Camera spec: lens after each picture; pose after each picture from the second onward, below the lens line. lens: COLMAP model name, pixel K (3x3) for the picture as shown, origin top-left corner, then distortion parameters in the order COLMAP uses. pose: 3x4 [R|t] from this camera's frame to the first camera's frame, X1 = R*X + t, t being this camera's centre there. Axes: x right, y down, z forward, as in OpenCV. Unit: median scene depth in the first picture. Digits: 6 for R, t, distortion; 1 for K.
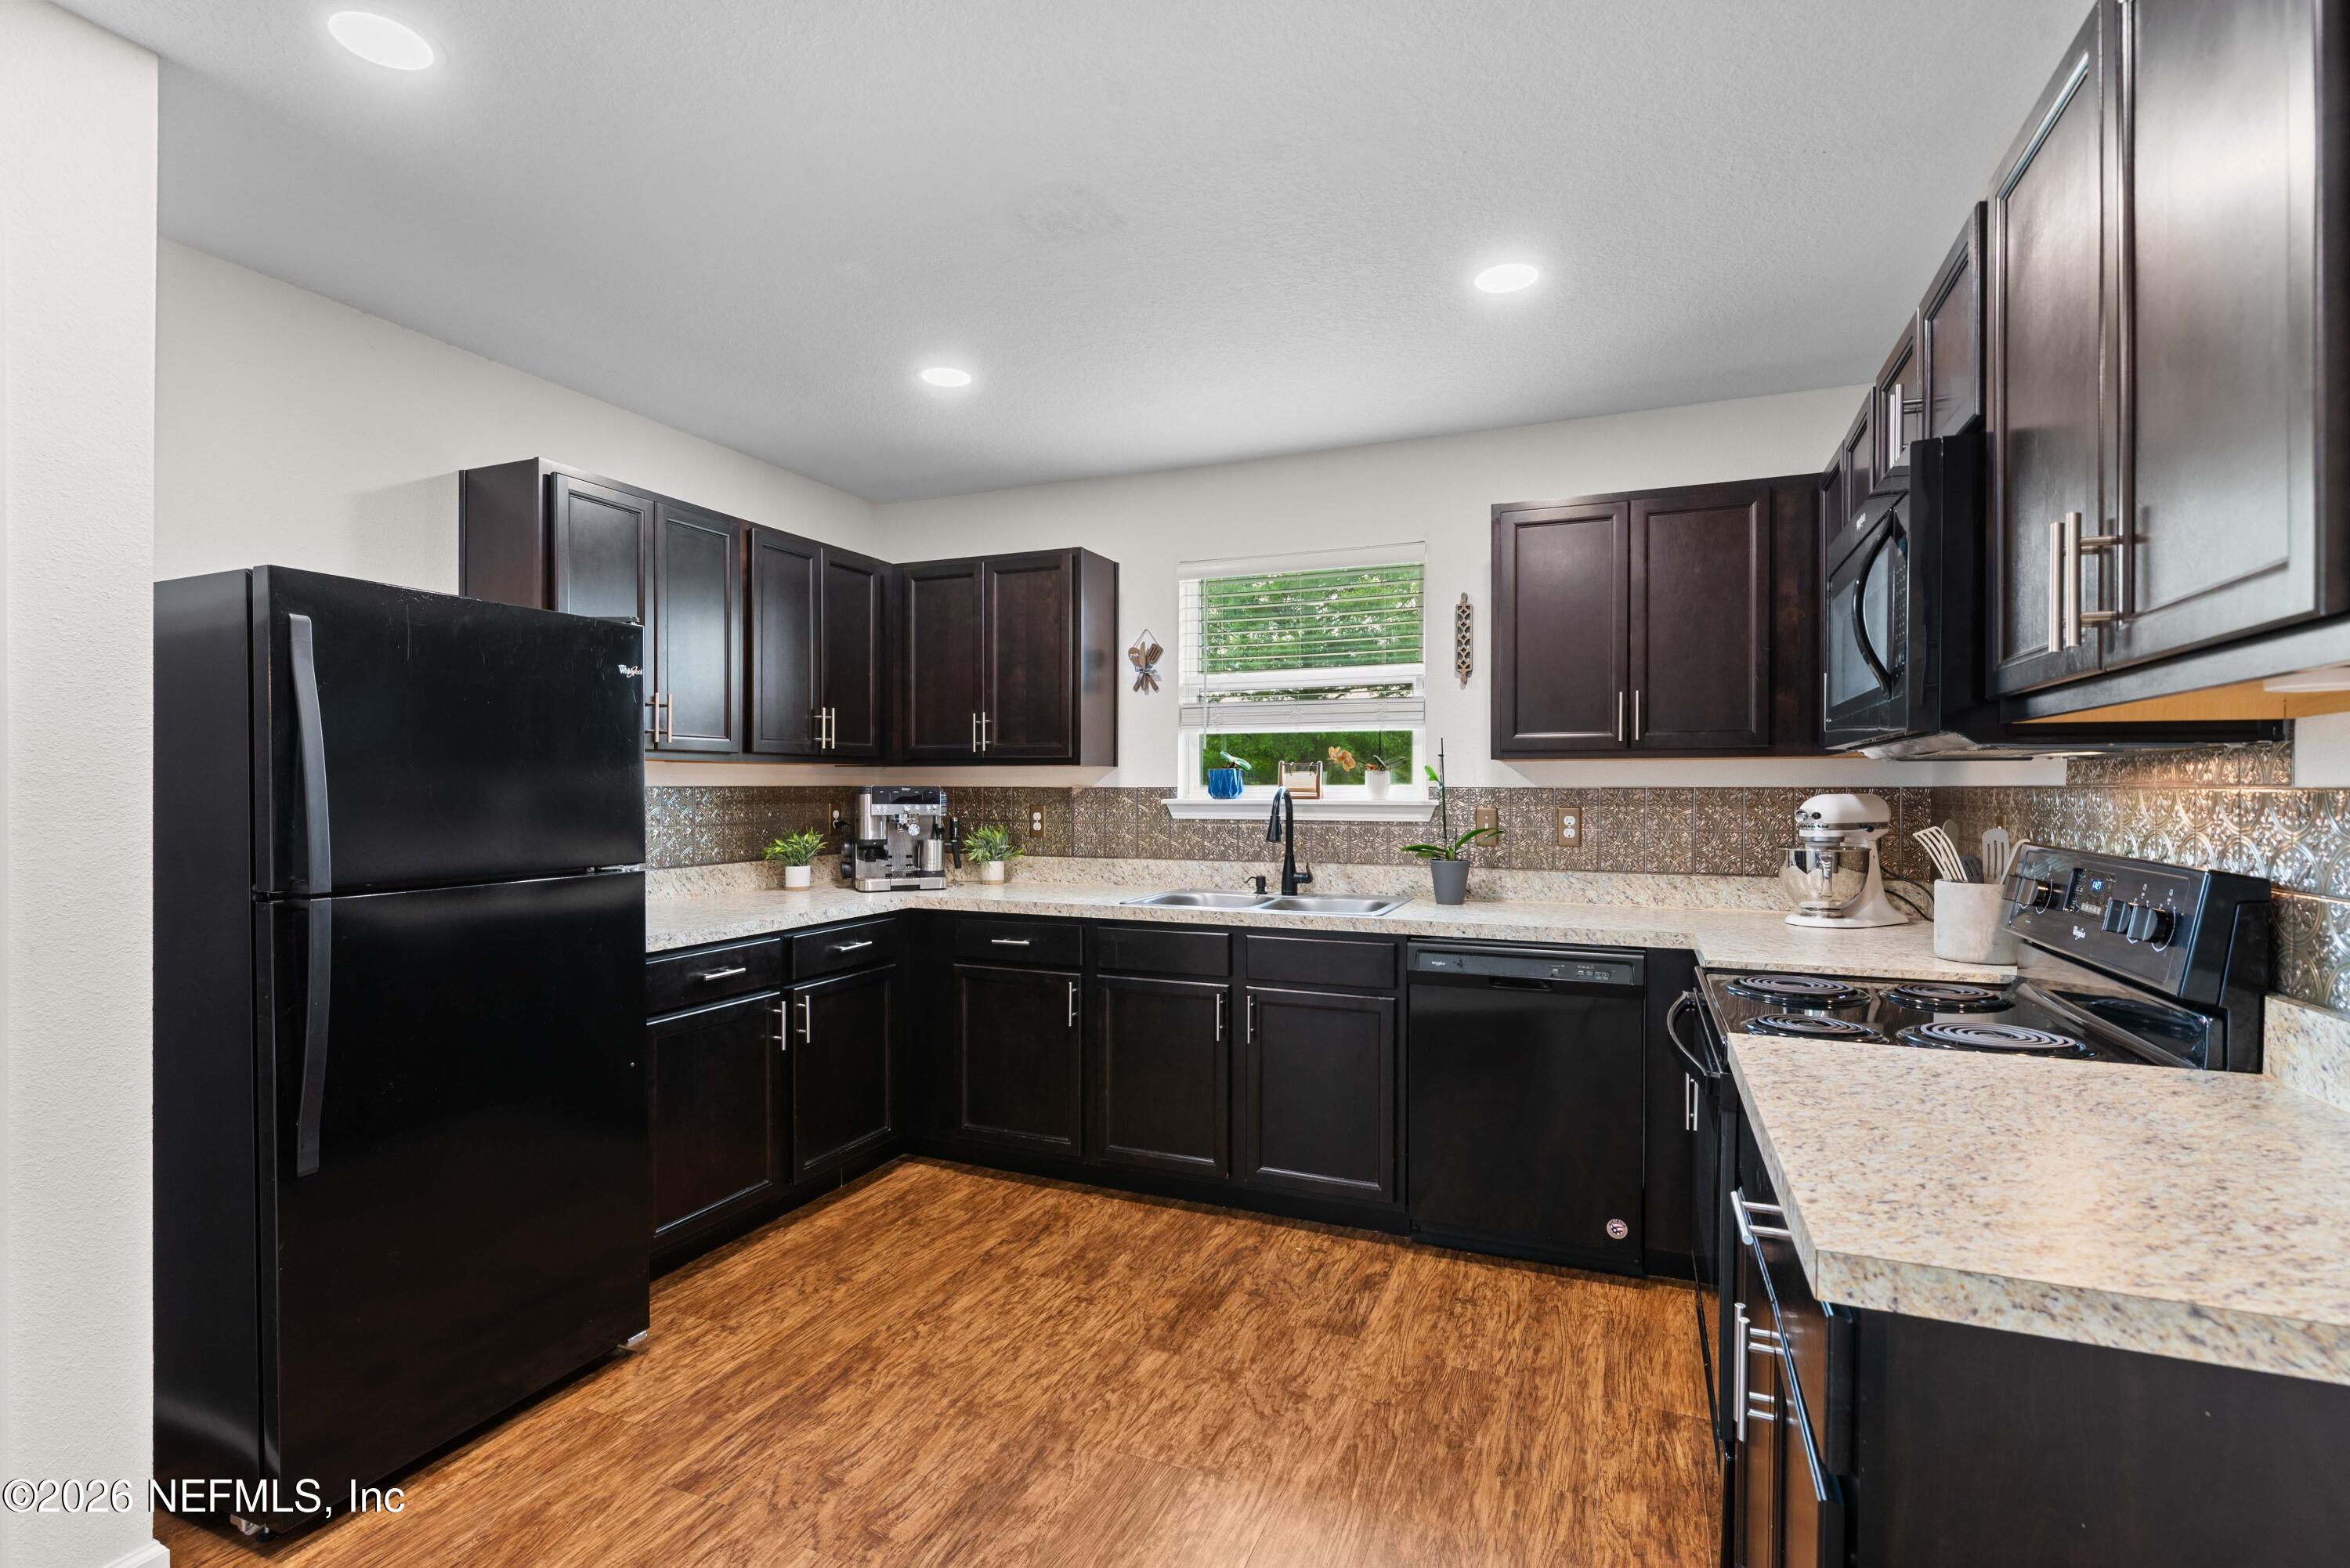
lens RADIAL K [[1108.8, 0, 1170.4], [0, 1108.8, 781.2], [0, 0, 1]] dist [0.000645, 0.000005]
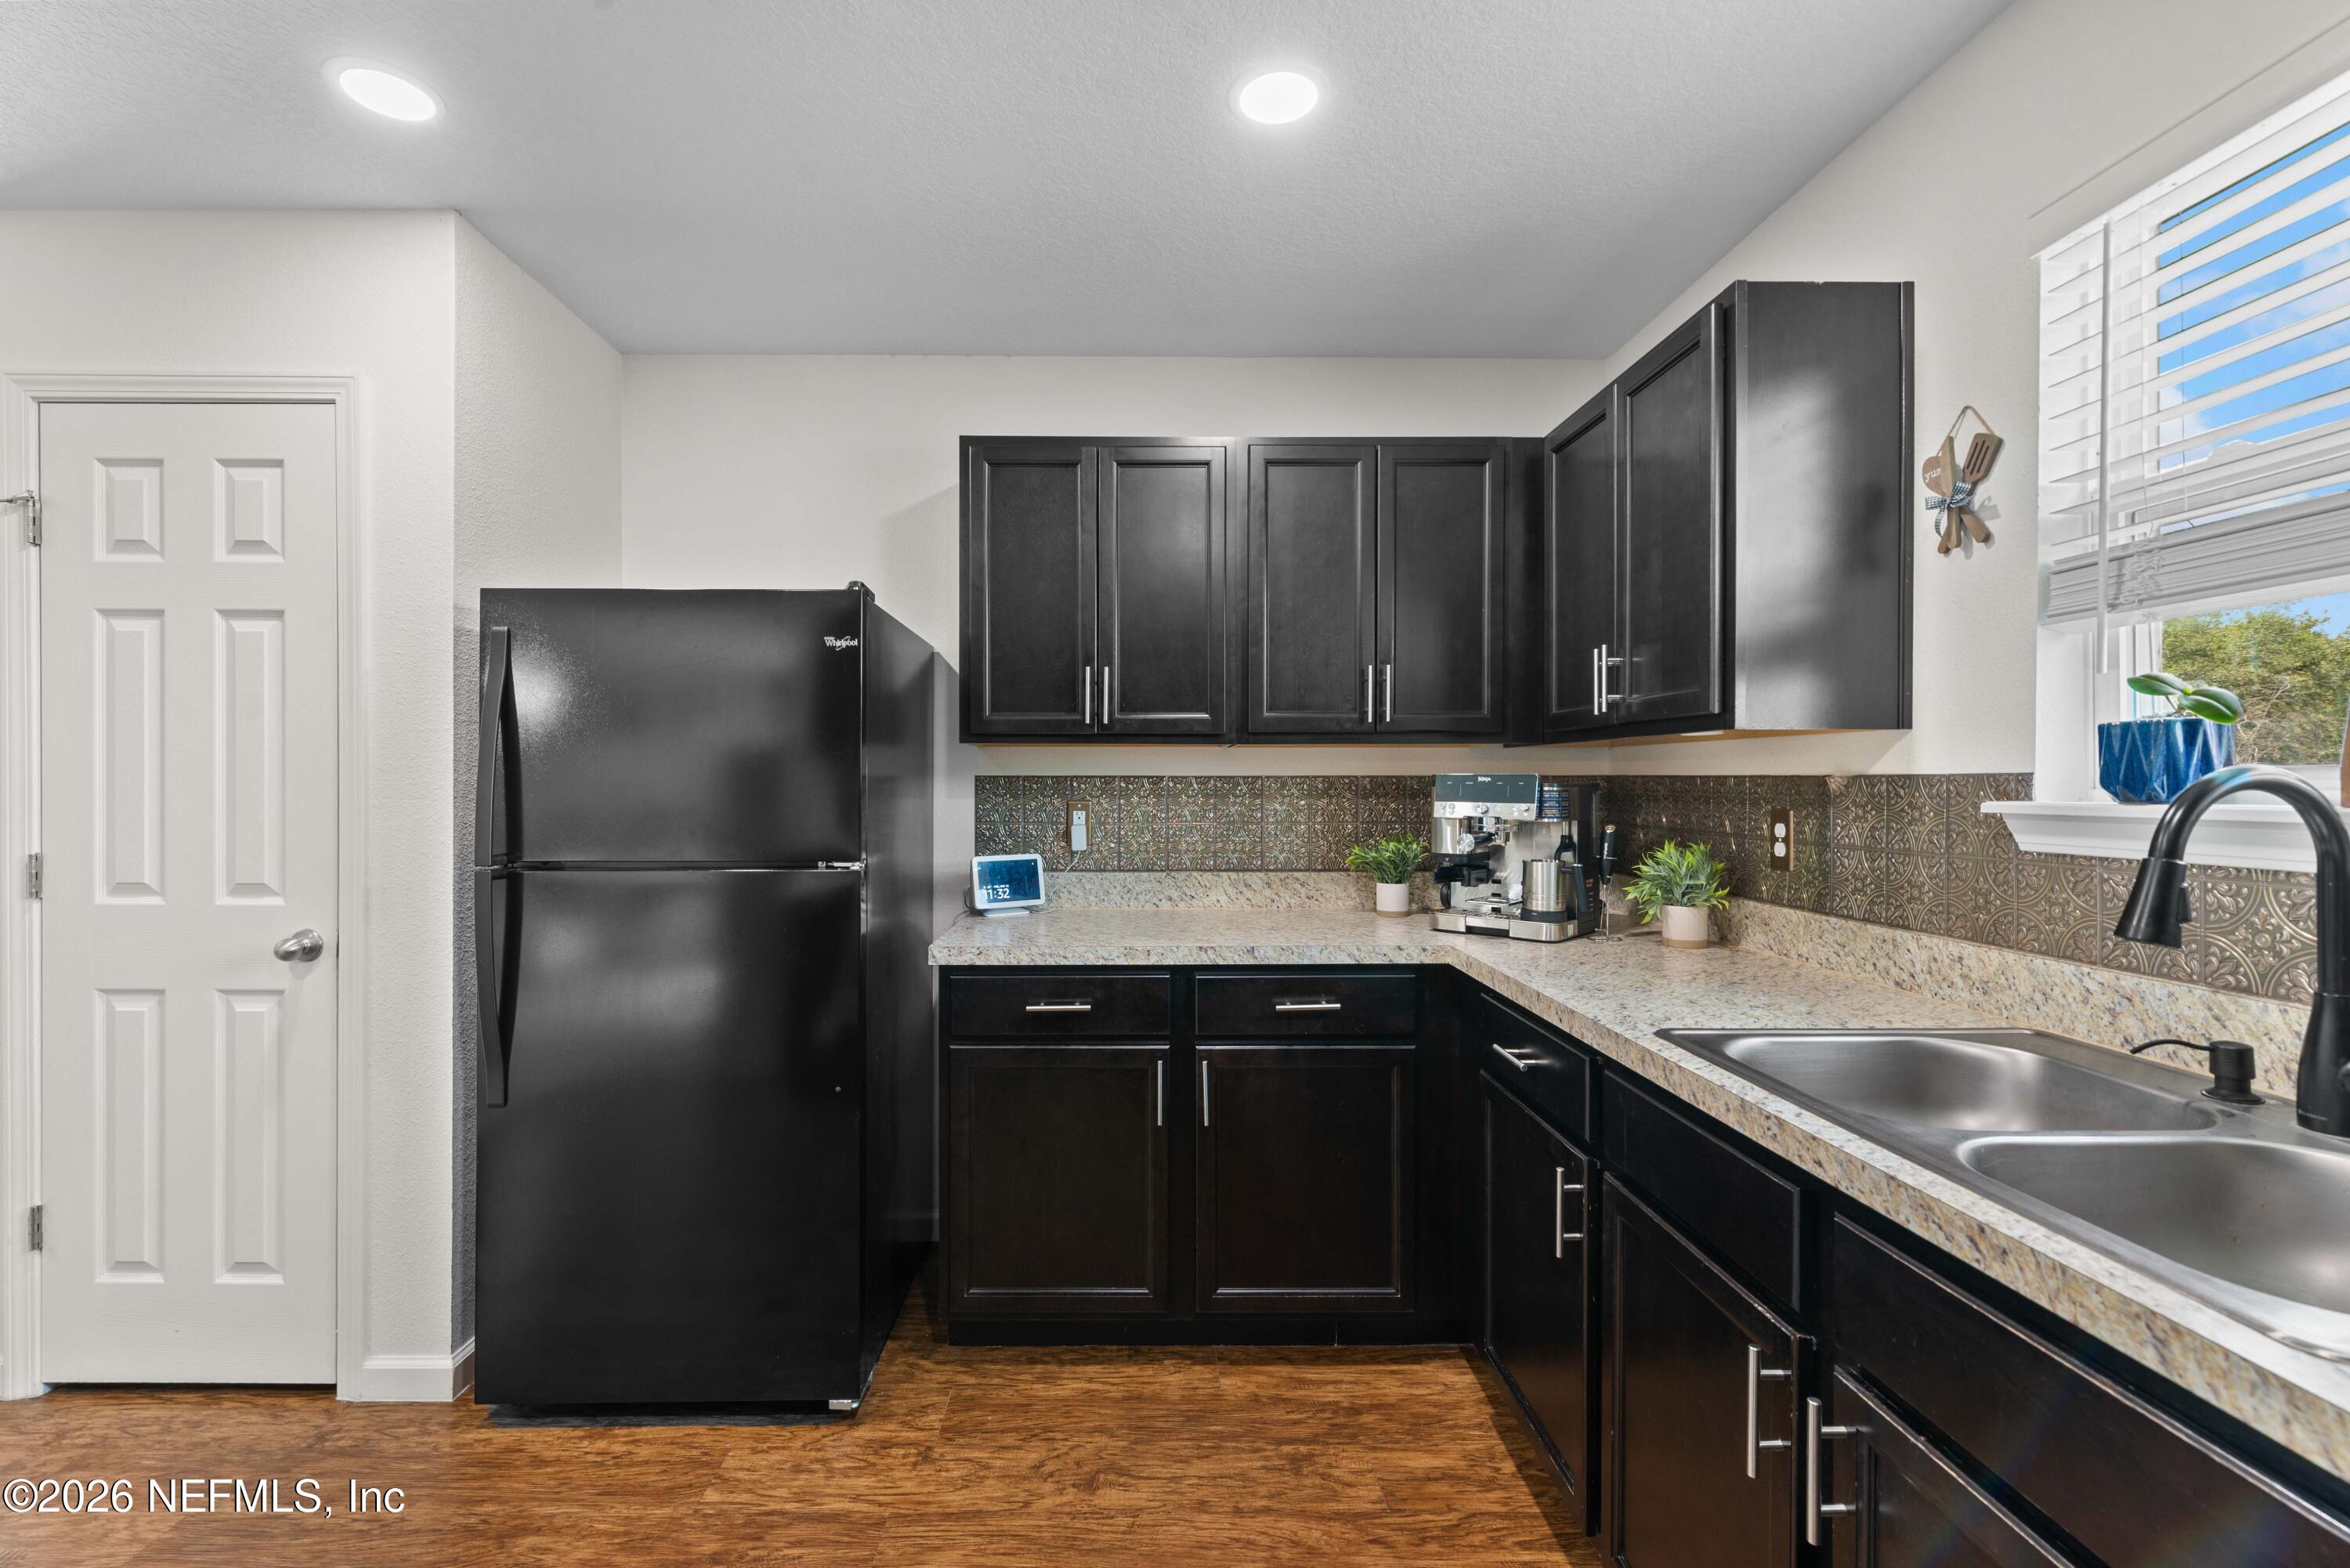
lens RADIAL K [[1013.1, 0, 1146.1], [0, 1013.1, 777.8], [0, 0, 1]] dist [-0.000352, -0.000307]
pose [[0.393313, -0.004038, -0.919396, 0.271516], [0.003441, 0.999990, -0.002920, 0.008947], [0.919398, -0.002015, 0.393323, 0.703908]]
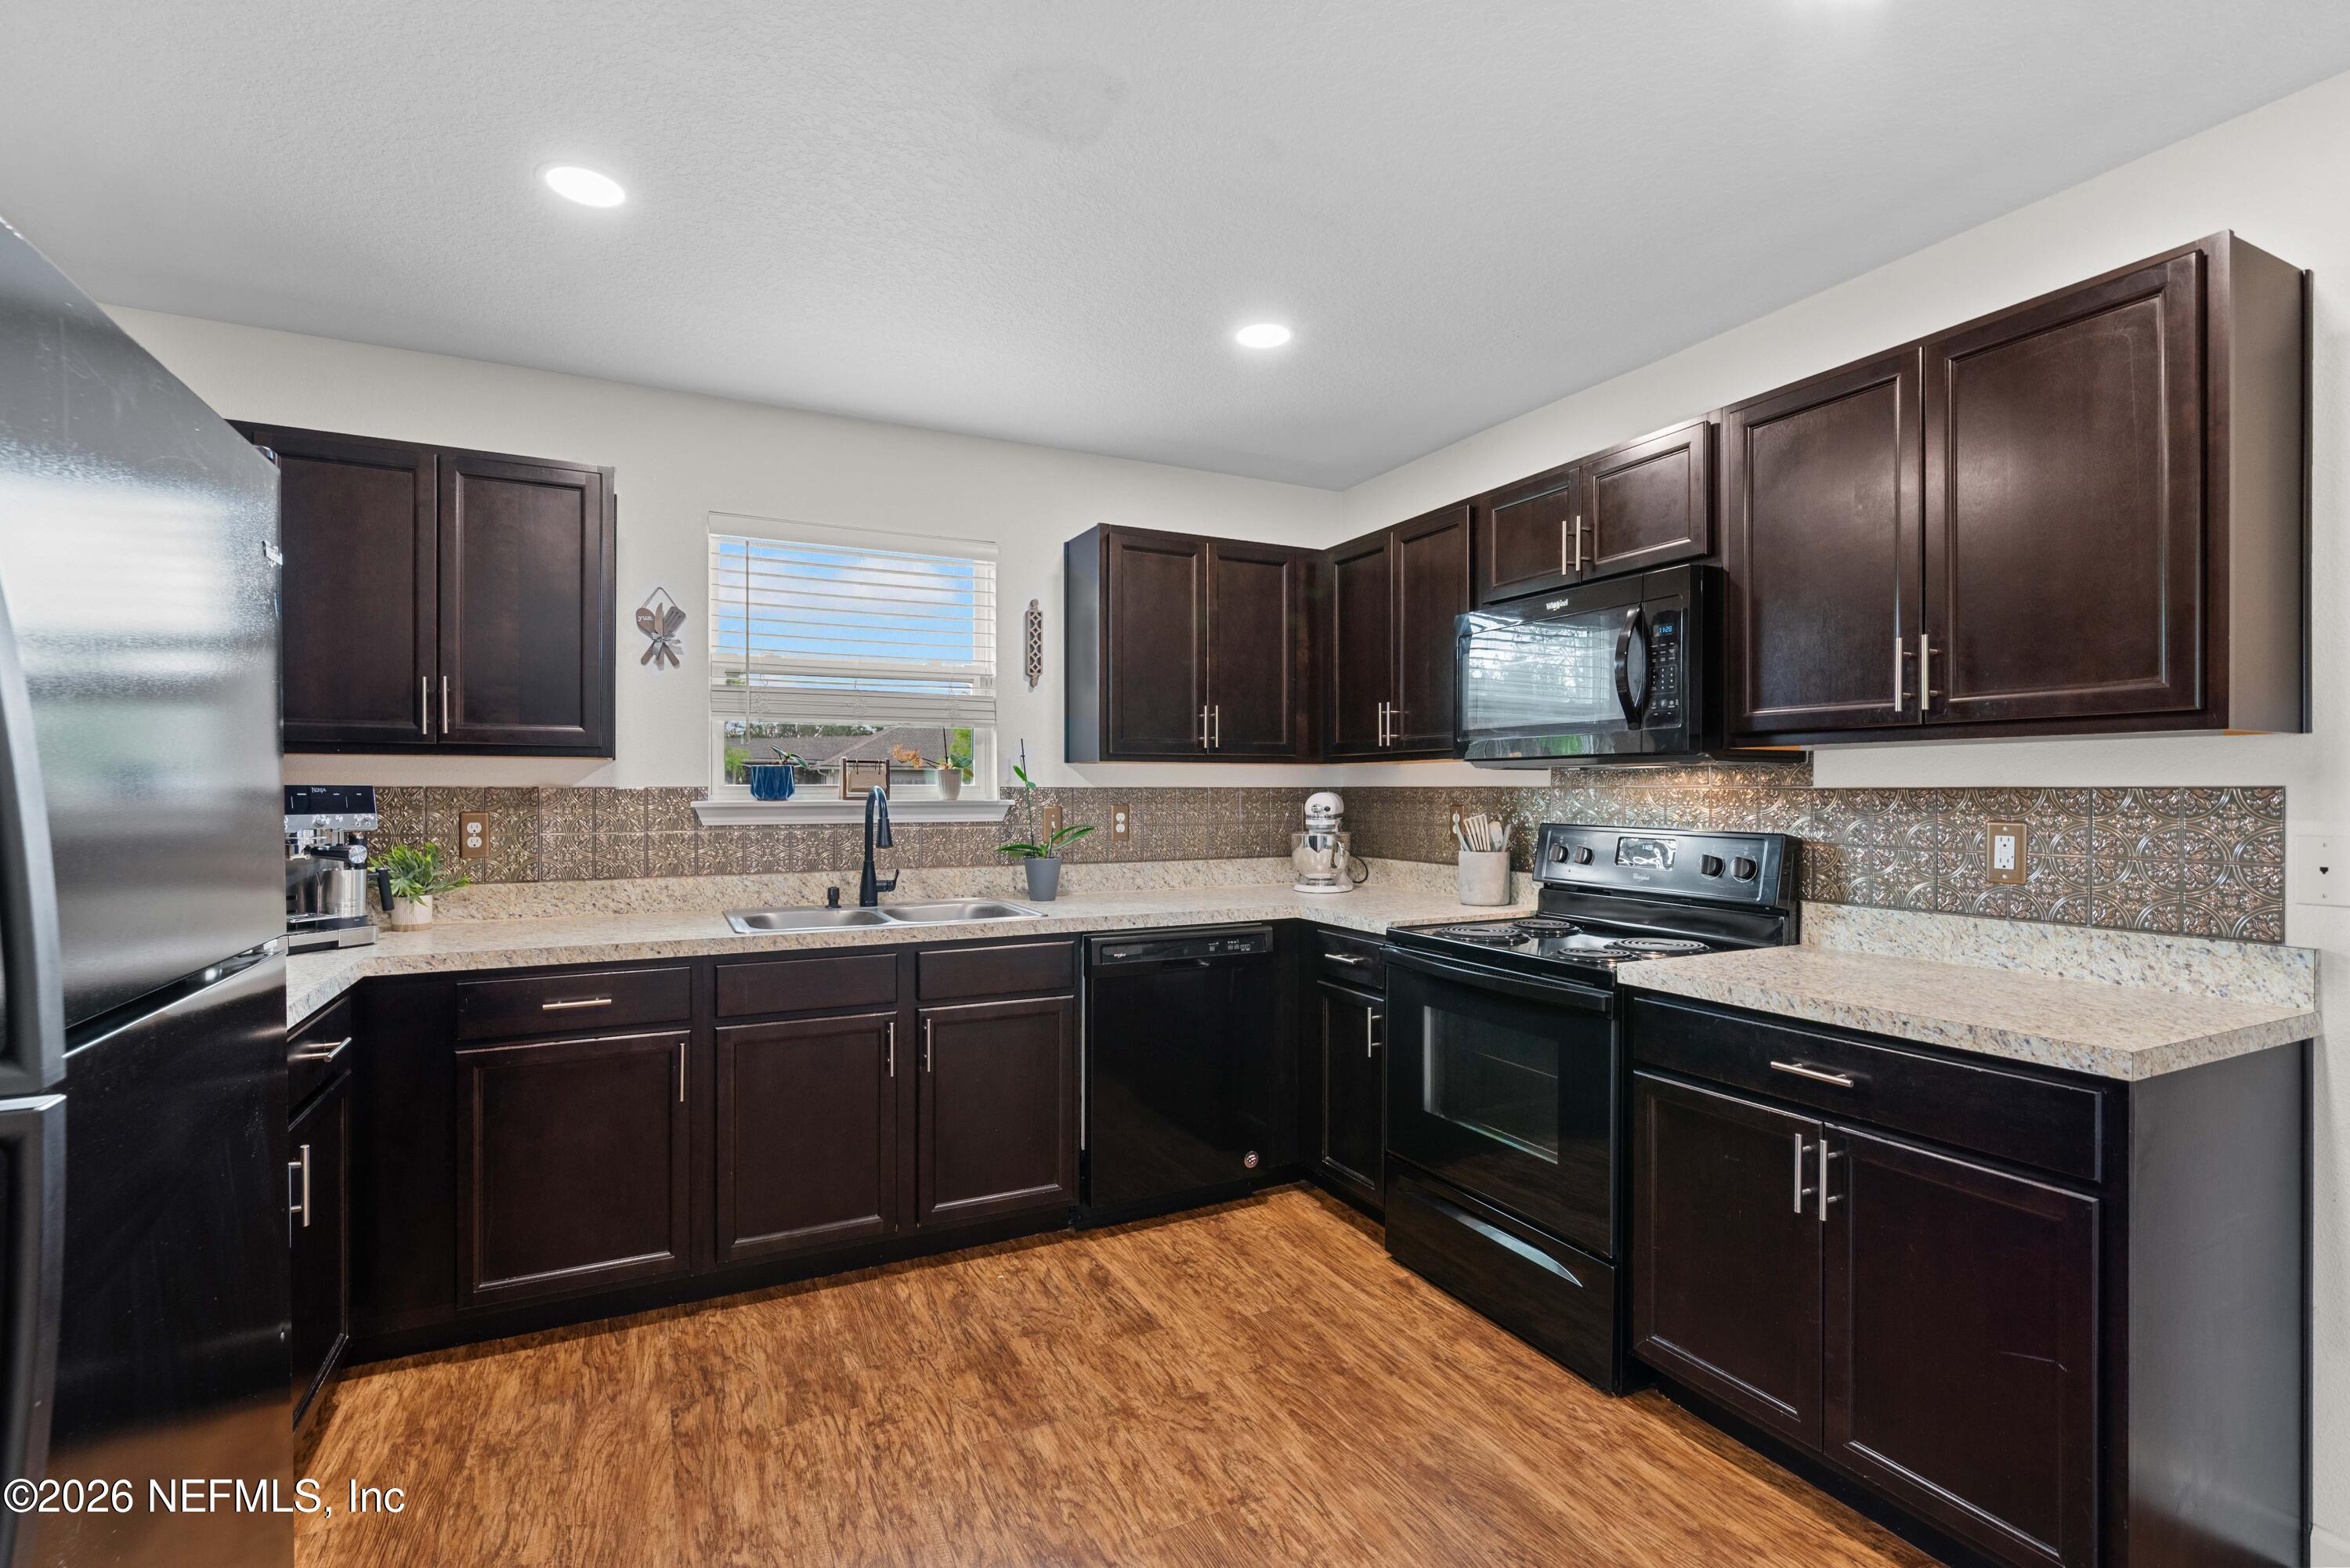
lens RADIAL K [[1057.2, 0, 1175.0], [0, 1057.2, 784.0], [0, 0, 1]] dist [0.003408, -0.000116]
pose [[0.646863, 0.002885, 0.762601, -0.457735], [-0.004912, 0.999988, 0.000383, 0.001622], [-0.762590, -0.003993, 0.646869, 0.294845]]
